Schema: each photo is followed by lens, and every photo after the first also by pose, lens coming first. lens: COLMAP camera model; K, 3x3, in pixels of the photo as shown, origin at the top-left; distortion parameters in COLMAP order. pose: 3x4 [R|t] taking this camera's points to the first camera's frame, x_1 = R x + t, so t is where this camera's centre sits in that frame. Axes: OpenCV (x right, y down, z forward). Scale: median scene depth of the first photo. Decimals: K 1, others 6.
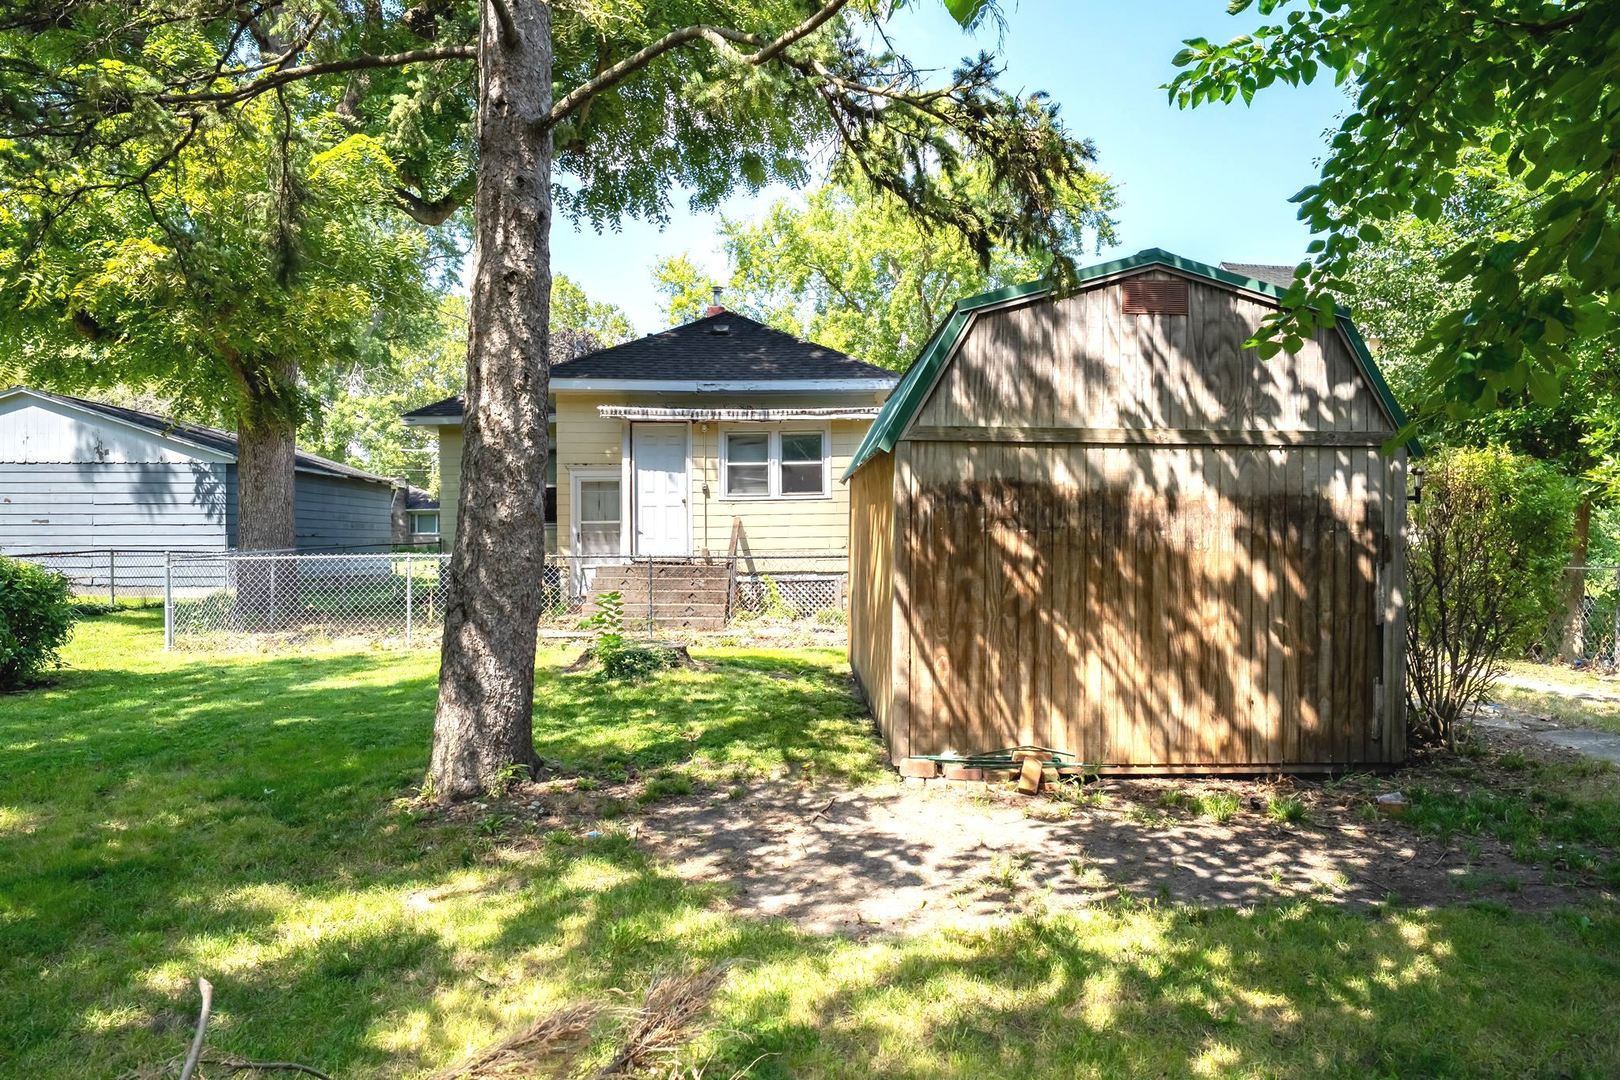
lens RADIAL K [[1121.7, 0, 819.5], [0, 1121.7, 543.4], [0, 0, 1]] dist [0.007544, 0.000627]
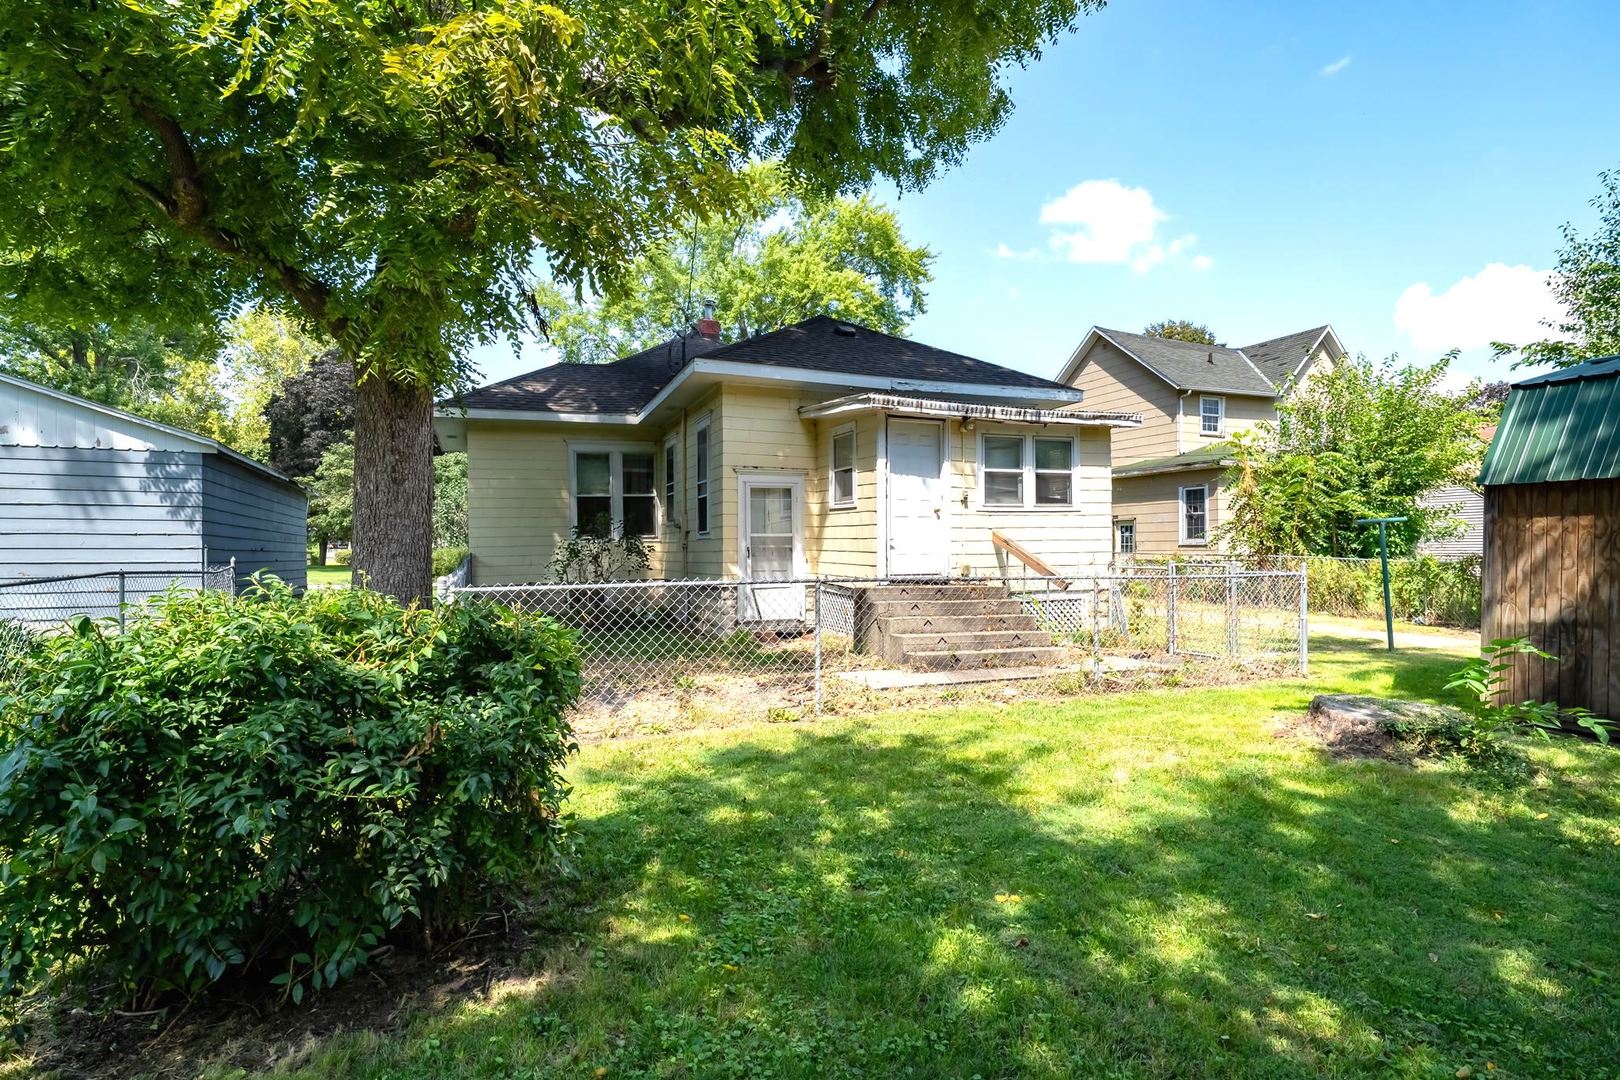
lens RADIAL K [[882.6, 0, 810.8], [0, 882.6, 543.4], [0, 0, 1]] dist [-0.000938, -0.000912]
pose [[0.939440, 0.006292, 0.342655, -1.111687], [-0.000184, 0.999841, -0.017855, -0.000756], [-0.342713, 0.016710, 0.939292, 0.977298]]
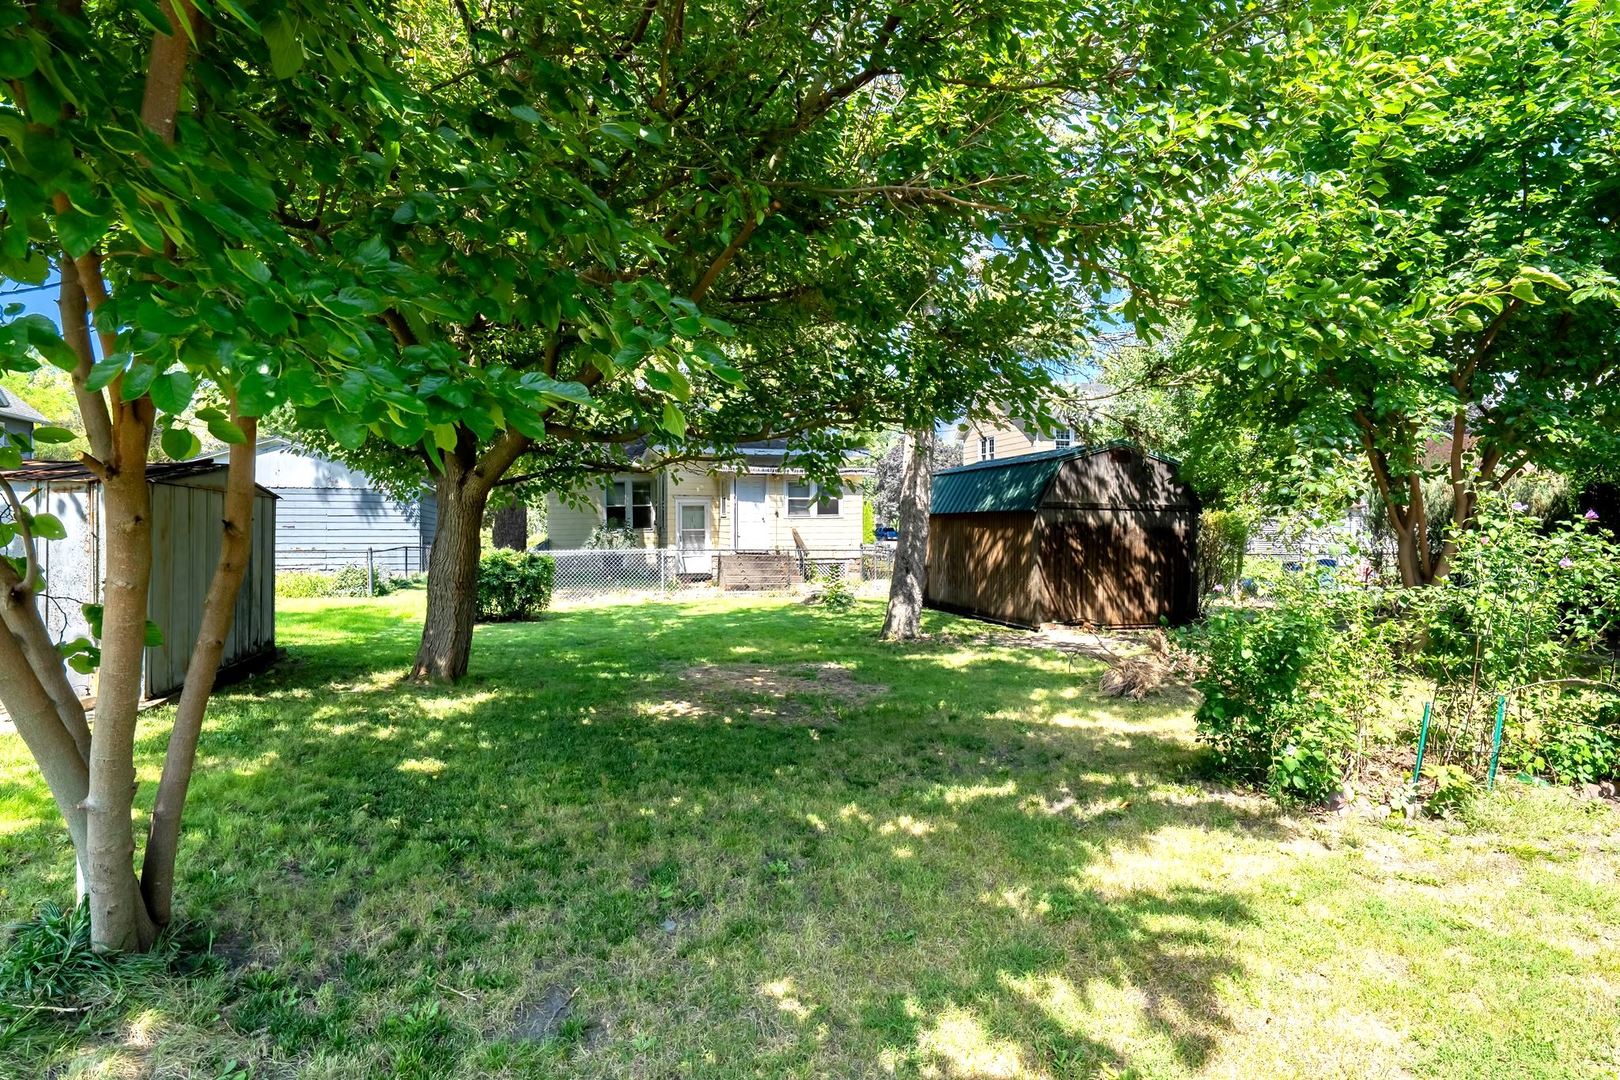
lens RADIAL K [[882.6, 0, 800.0], [0, 882.6, 537.3], [0, 0, 1]] dist [-0.000938, -0.000912]
pose [[0.972304, 0.002485, 0.233705, -0.974720], [-0.001725, 0.999993, -0.003455, -0.009210], [-0.233712, 0.002956, 0.972301, -0.930638]]
